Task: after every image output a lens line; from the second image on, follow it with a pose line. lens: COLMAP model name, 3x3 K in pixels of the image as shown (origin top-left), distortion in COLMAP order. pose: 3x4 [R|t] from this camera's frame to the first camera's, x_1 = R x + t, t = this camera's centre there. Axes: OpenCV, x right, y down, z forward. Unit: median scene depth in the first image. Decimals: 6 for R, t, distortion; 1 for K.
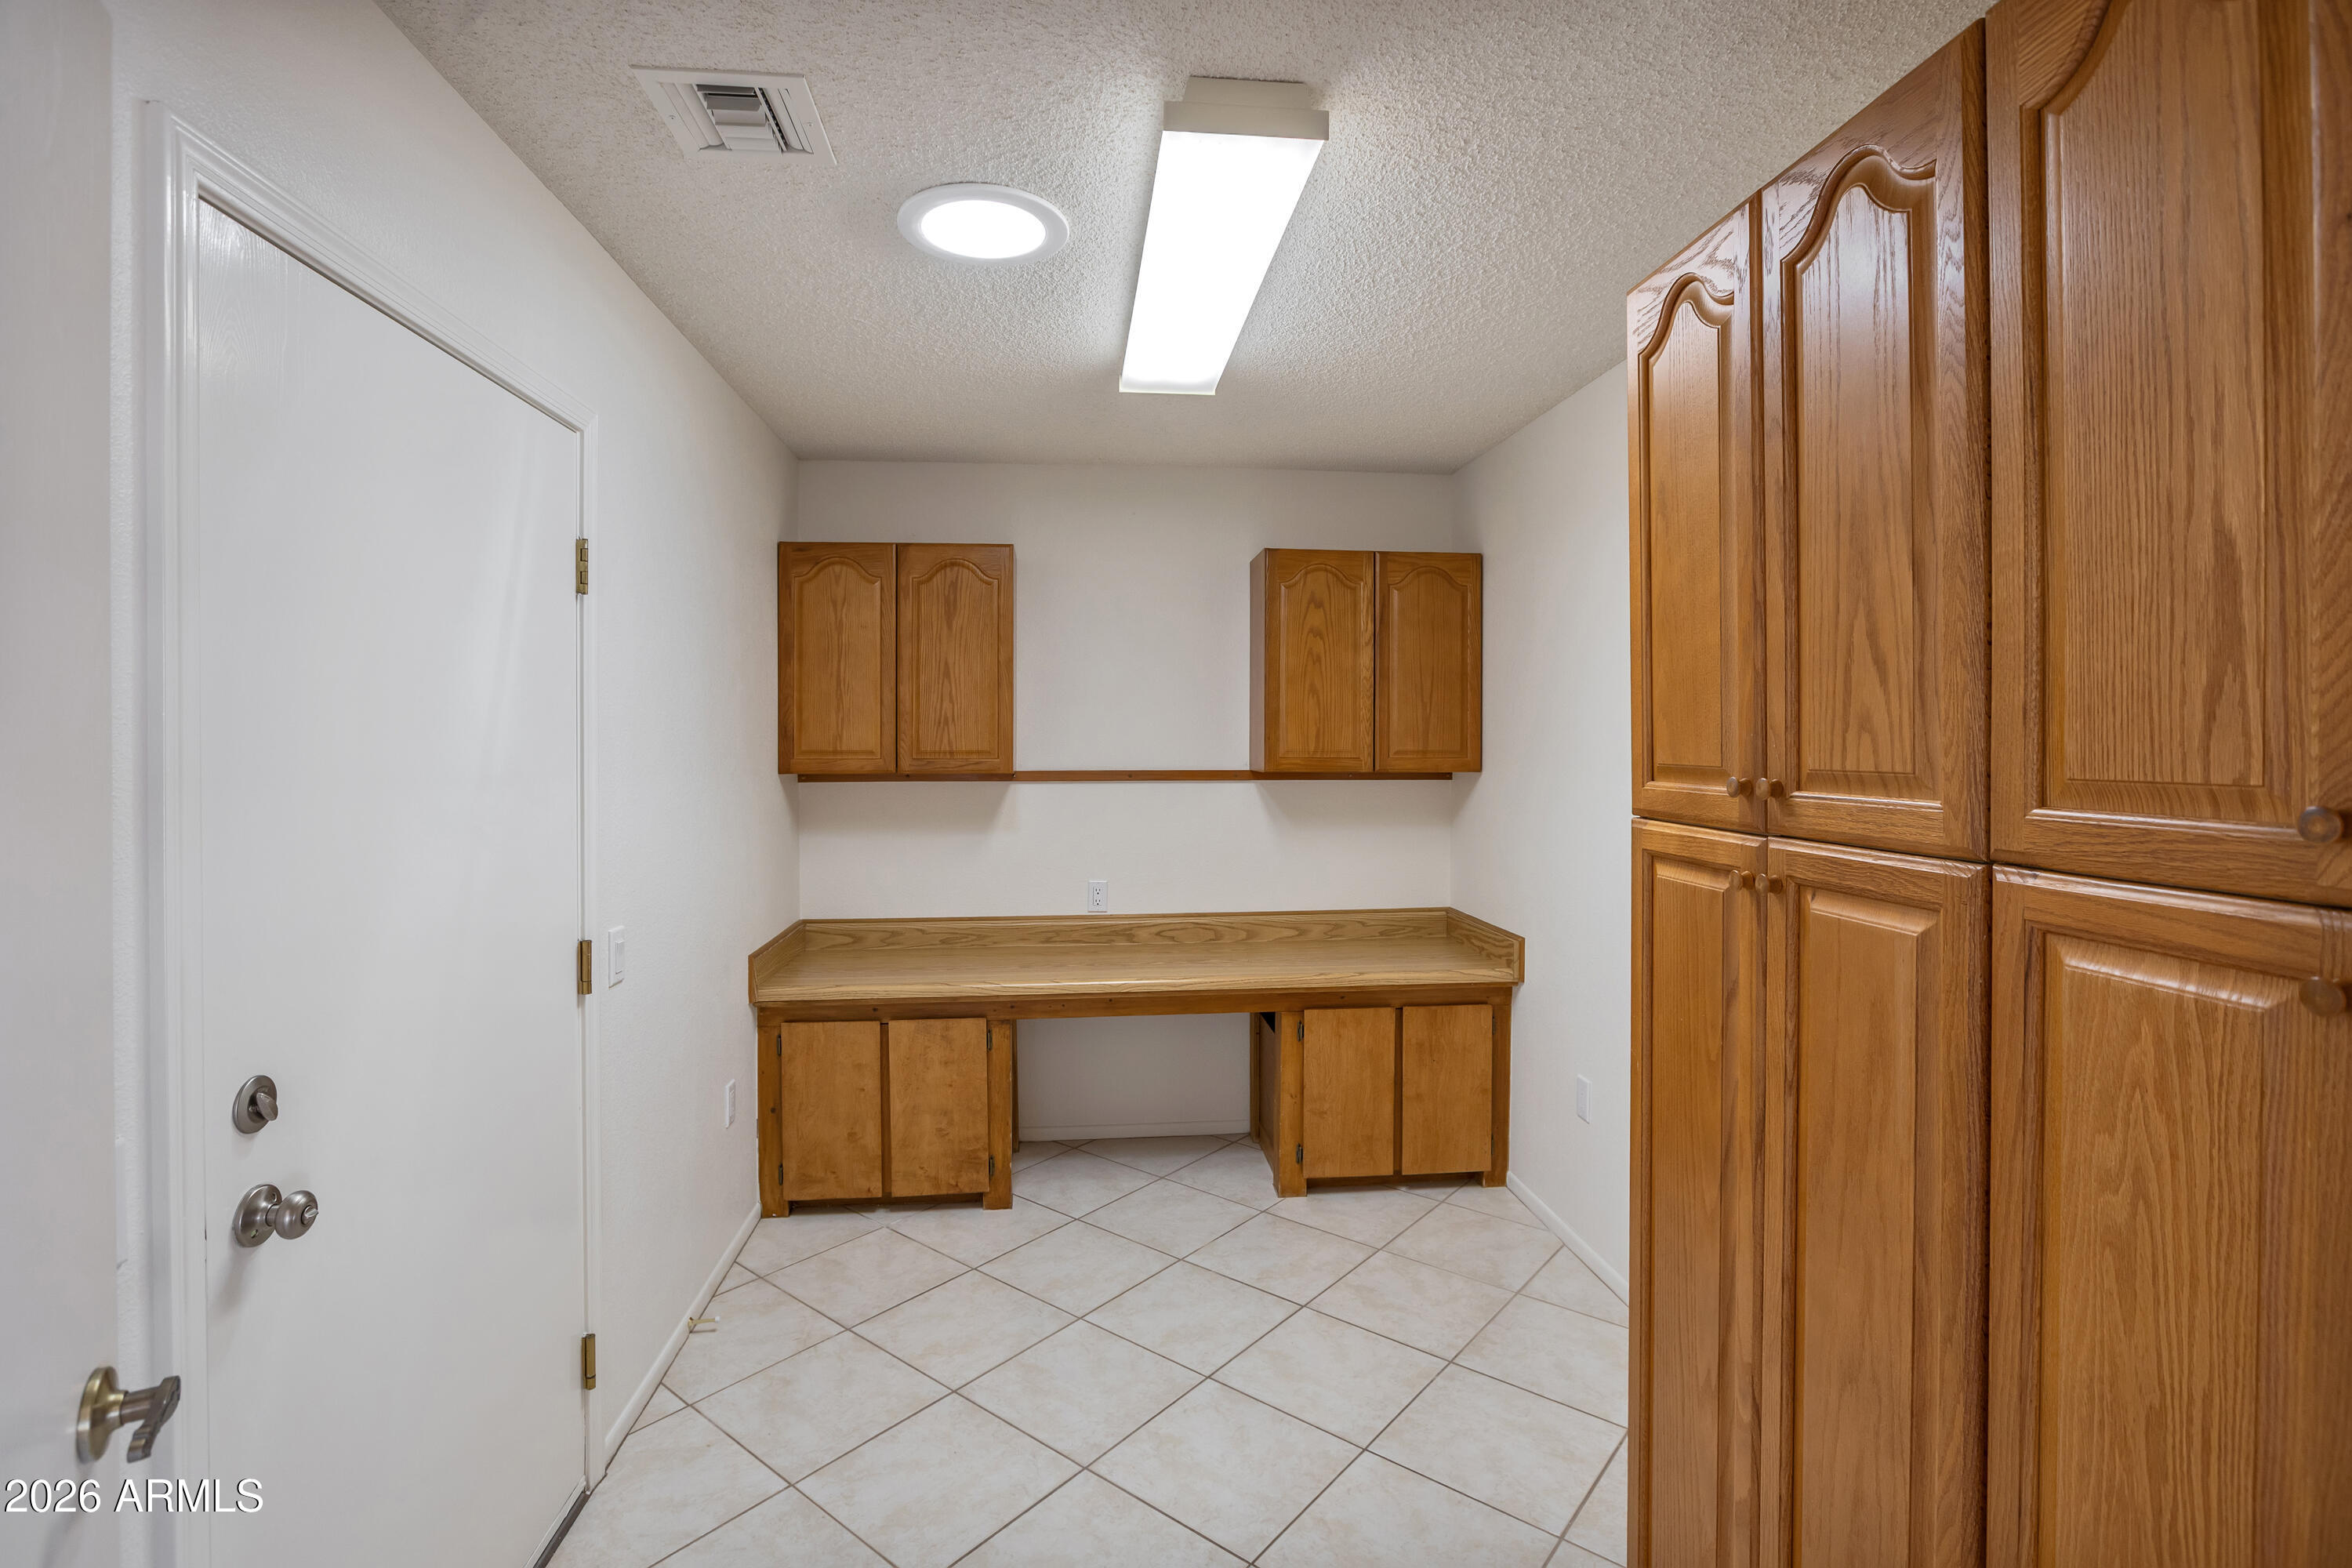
lens RADIAL K [[1084.7, 0, 1168.6], [0, 1084.7, 760.6], [0, 0, 1]] dist [-0.027968, 0.005422]
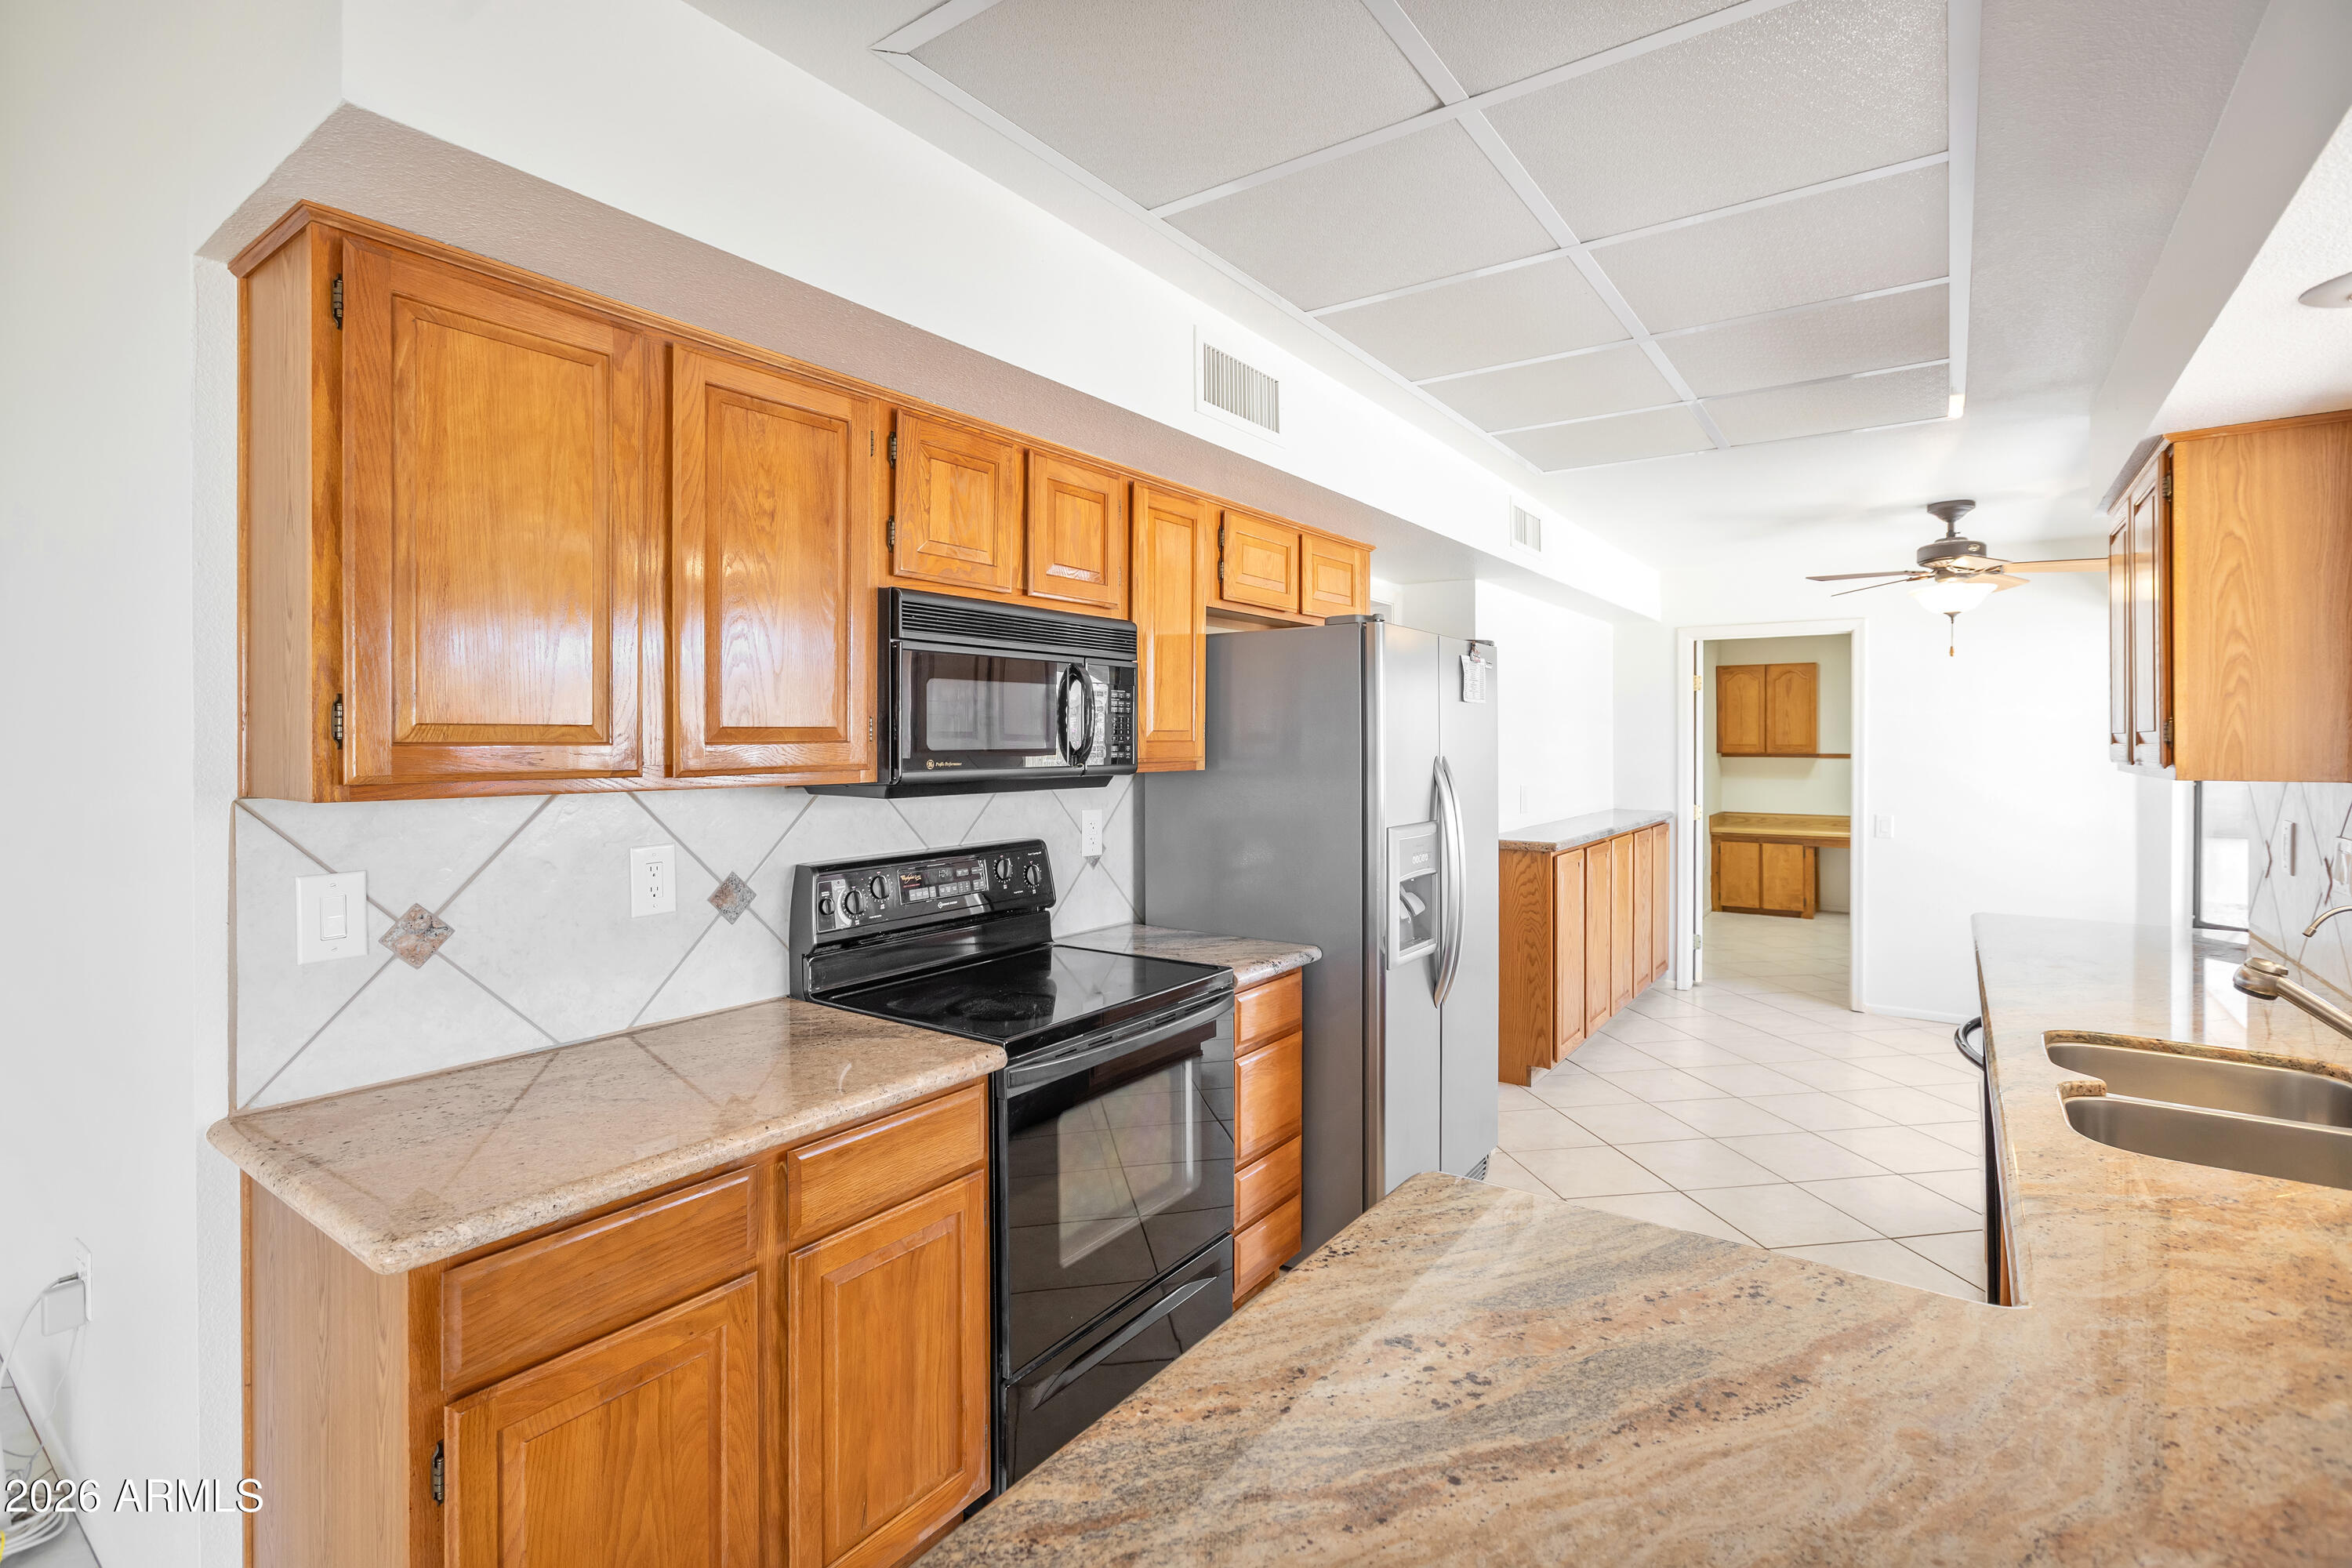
lens RADIAL K [[1084.7, 0, 1148.0], [0, 1084.7, 732.0], [0, 0, 1]] dist [-0.027968, 0.005422]
pose [[0.737961, -0.000990, -0.674842, 0.401827], [-0.007891, 0.999918, -0.010096, -0.001163], [0.674797, 0.012775, 0.737893, -1.929655]]
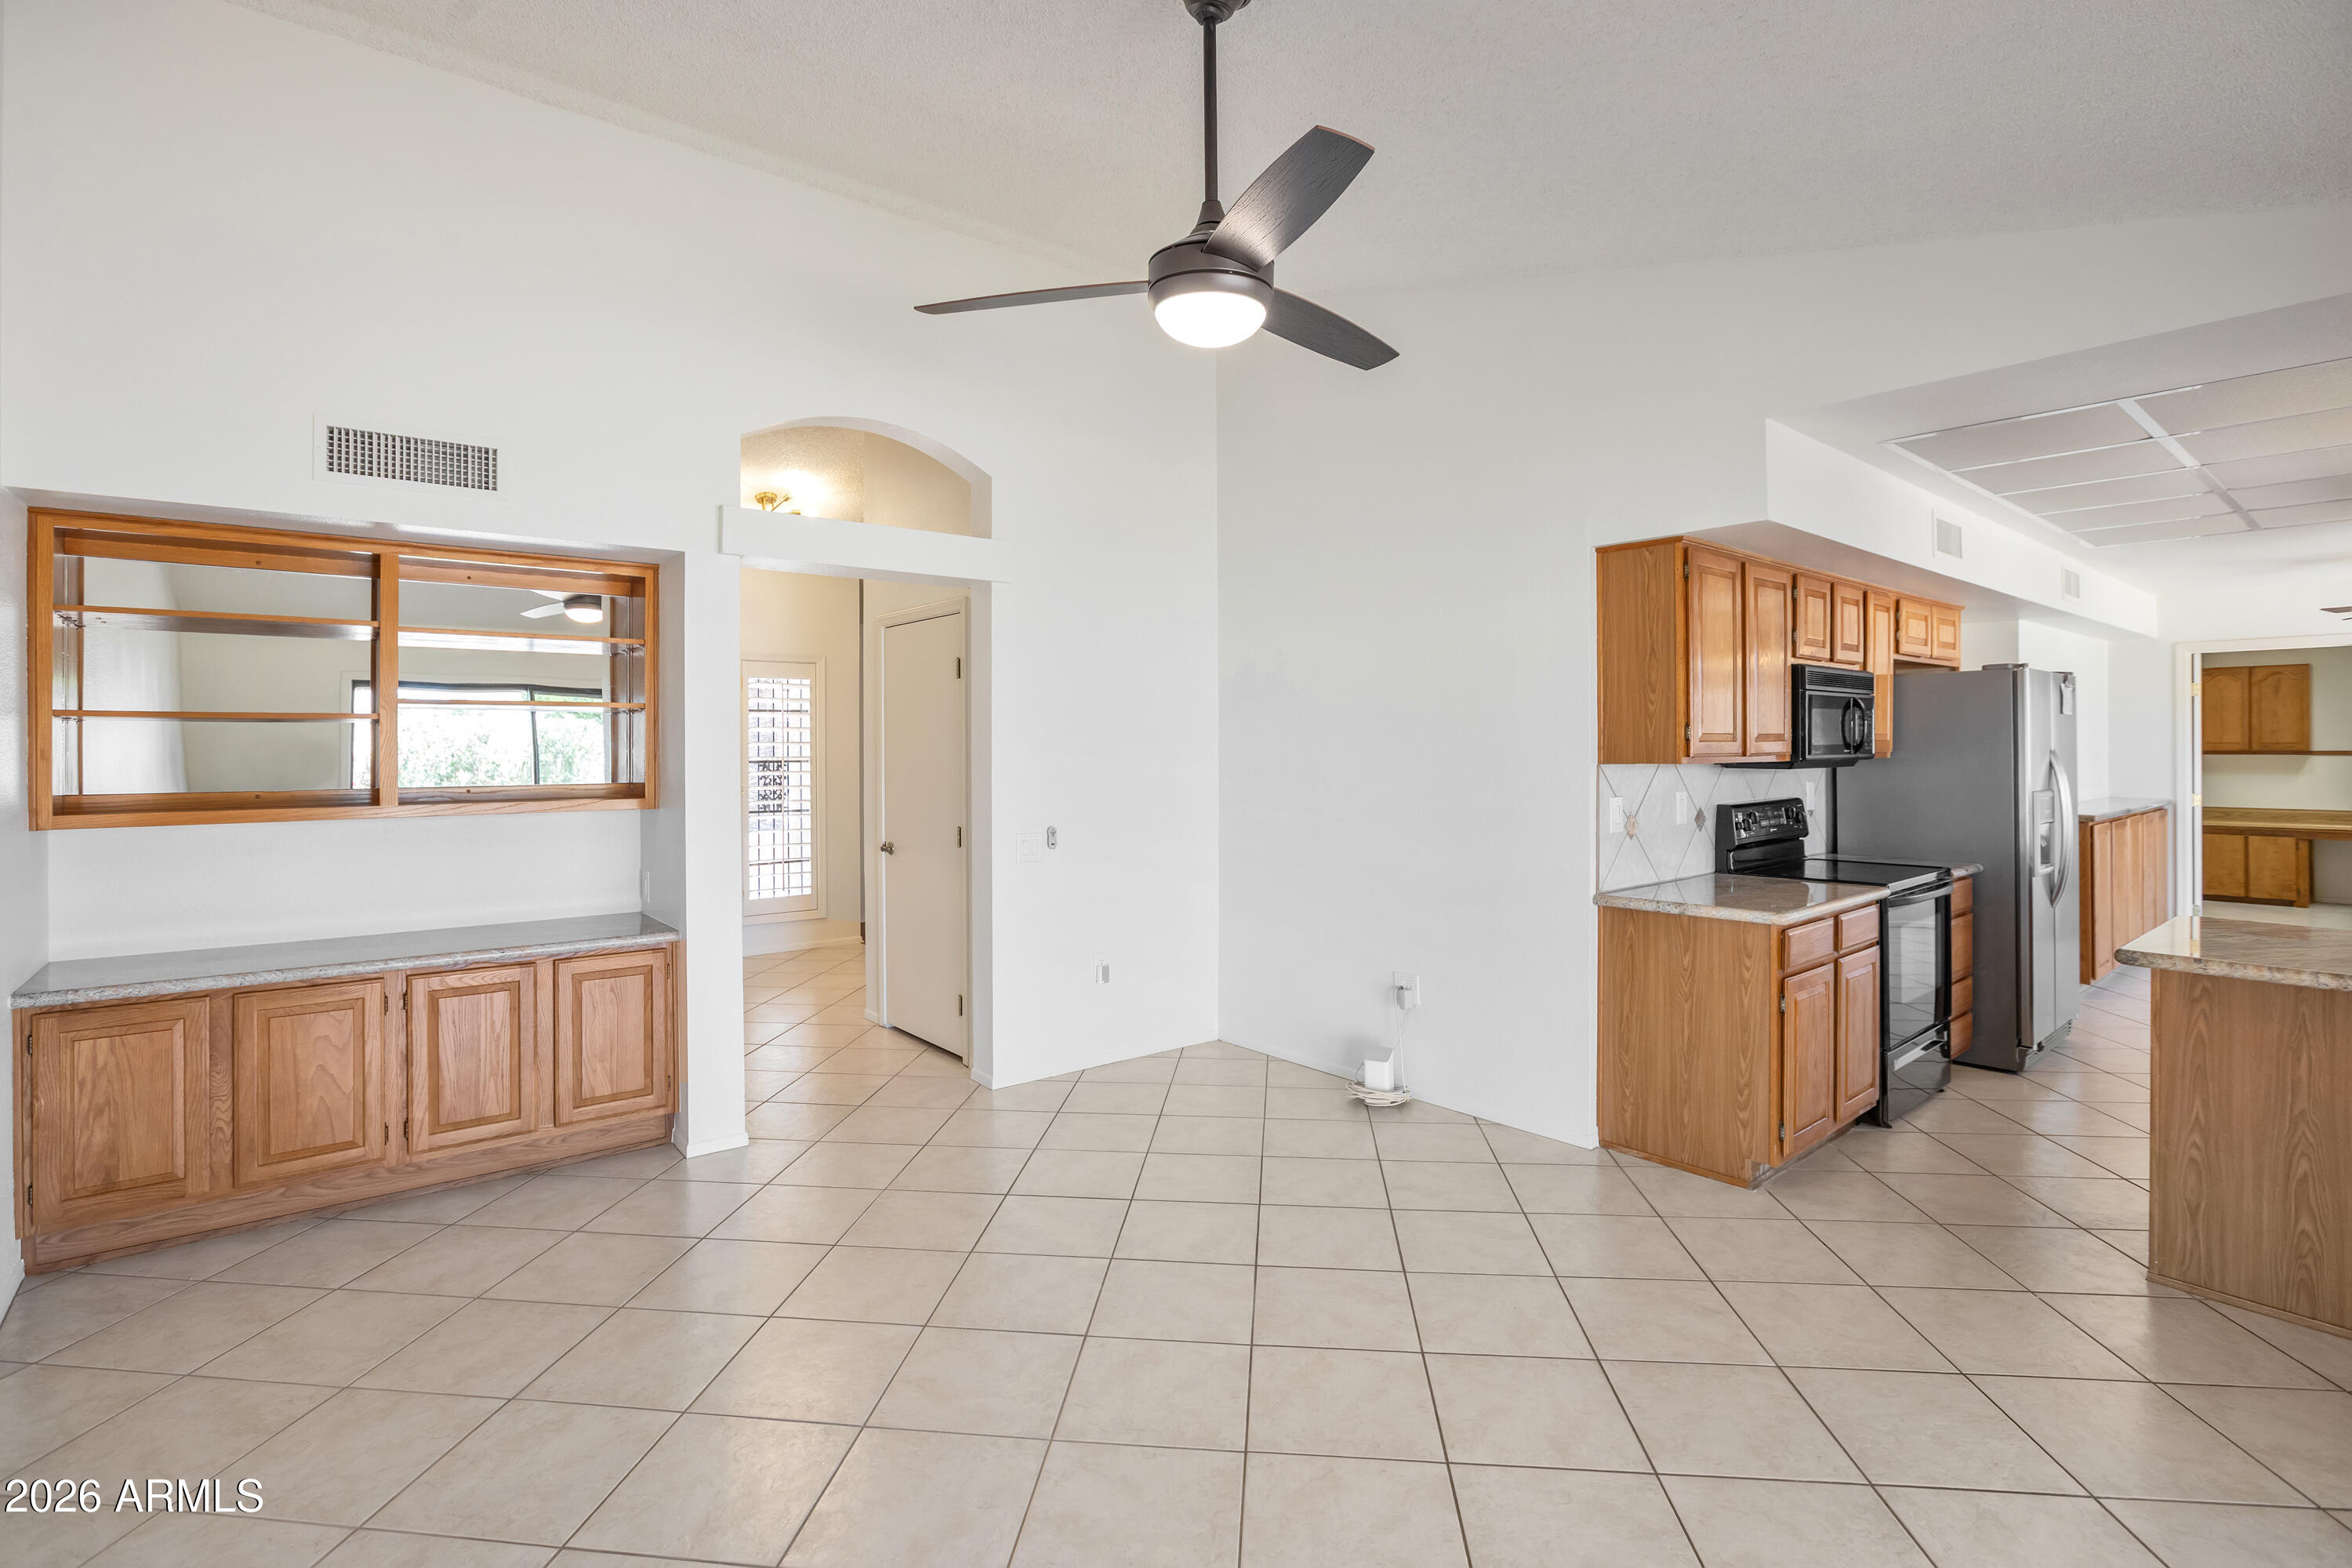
lens RADIAL K [[1084.7, 0, 1143.7], [0, 1084.7, 736.8], [0, 0, 1]] dist [-0.027968, 0.005422]
pose [[0.537692, -0.005888, -0.843121, 0.507711], [-0.002474, 0.999960, -0.008561, 0.006794], [0.843138, 0.006689, 0.537656, -2.830136]]
